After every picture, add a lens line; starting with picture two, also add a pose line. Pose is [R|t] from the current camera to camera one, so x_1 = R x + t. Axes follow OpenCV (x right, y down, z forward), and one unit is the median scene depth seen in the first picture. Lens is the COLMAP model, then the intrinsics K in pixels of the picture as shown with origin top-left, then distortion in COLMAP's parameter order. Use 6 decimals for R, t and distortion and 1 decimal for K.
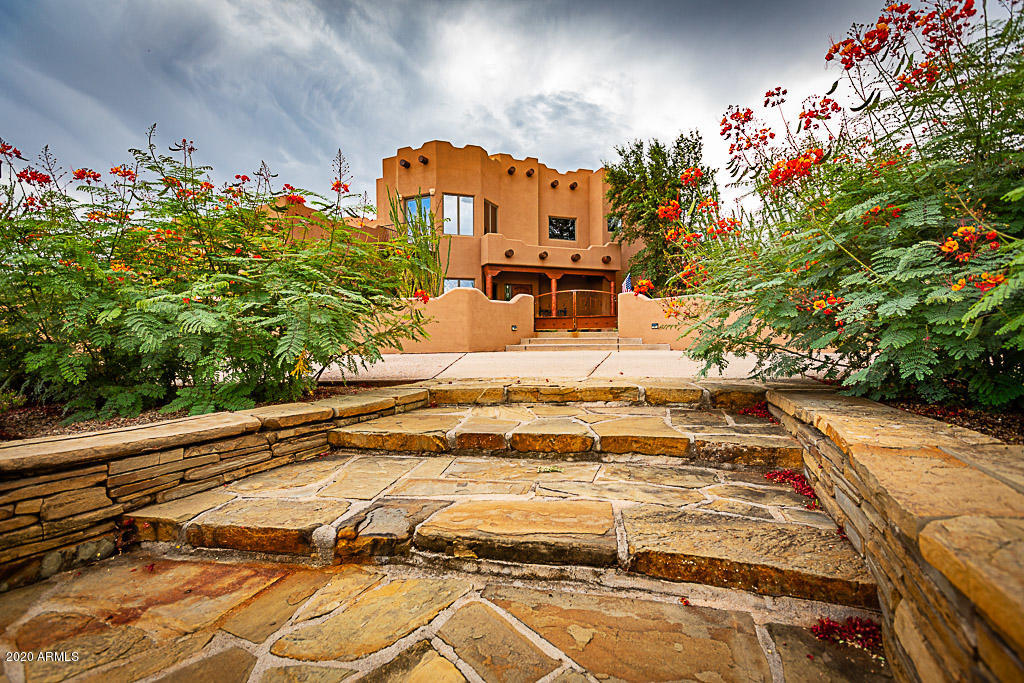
lens RADIAL K [[465.4, 0, 505.8], [0, 465.4, 341.2], [0, 0, 1]] dist [0.001279, 0.000138]
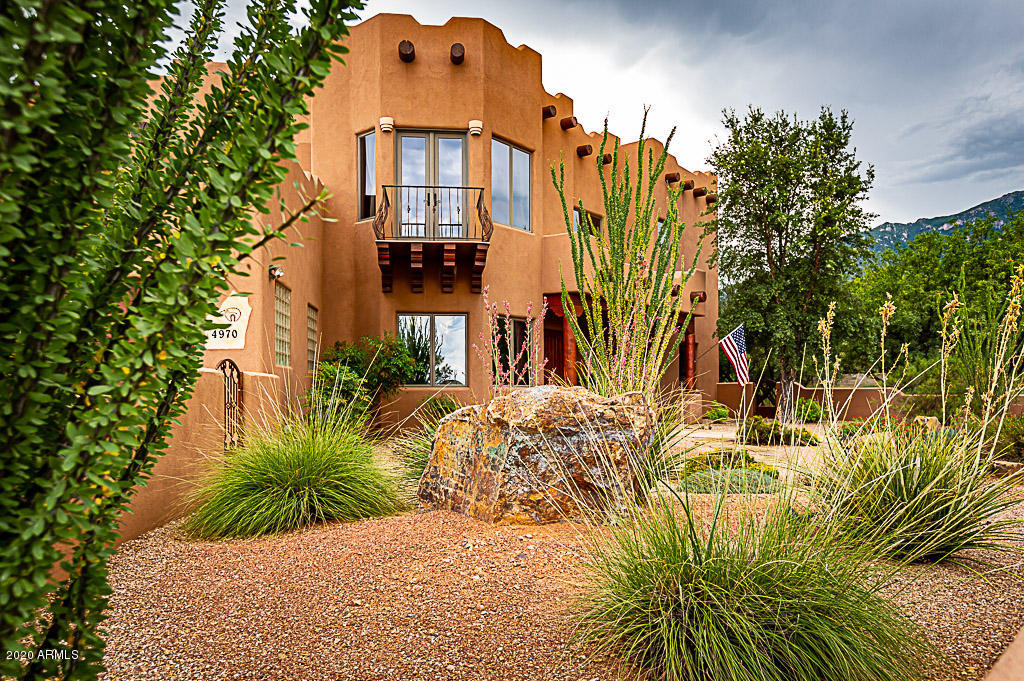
lens RADIAL K [[762.6, 0, 508.1], [0, 762.6, 388.1], [0, 0, 1]] dist [-0.000385, 0.000093]
pose [[0.836612, 0.006743, 0.547755, -0.526167], [0.000422, 0.999916, -0.012953, -0.049970], [-0.547796, 0.011068, 0.836538, 0.337316]]
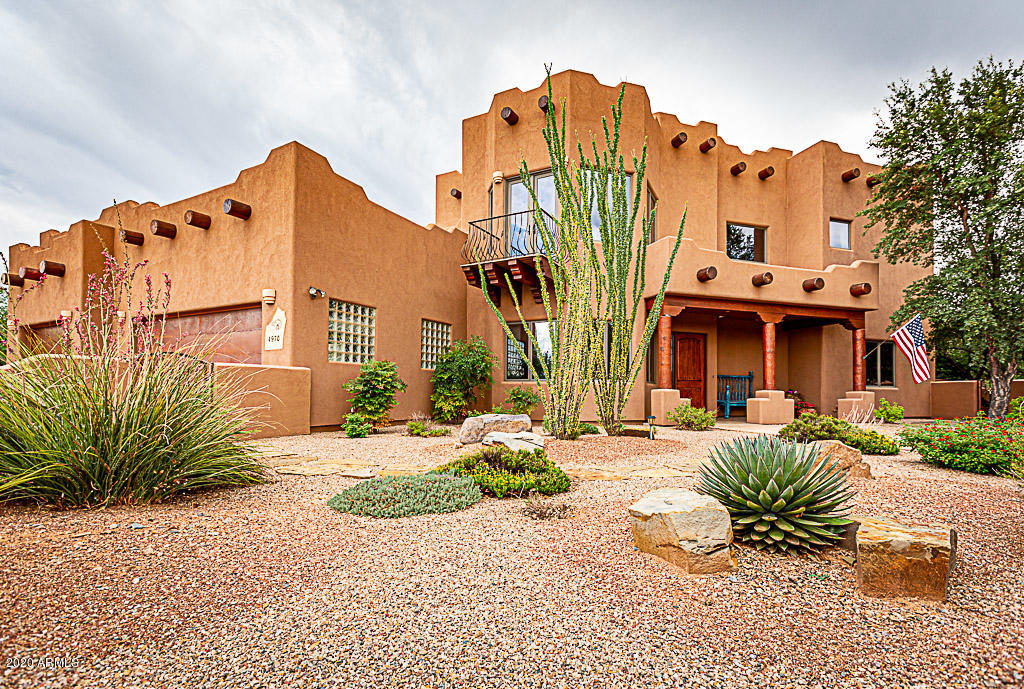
lens RADIAL K [[478.4, 0, 509.1], [0, 478.4, 381.9], [0, 0, 1]] dist [0.001423, 0.000858]
pose [[0.999300, 0.015292, -0.034139, -0.190733], [-0.016072, 0.999613, -0.022702, -0.045923], [0.033778, 0.023235, 0.999159, 0.422947]]
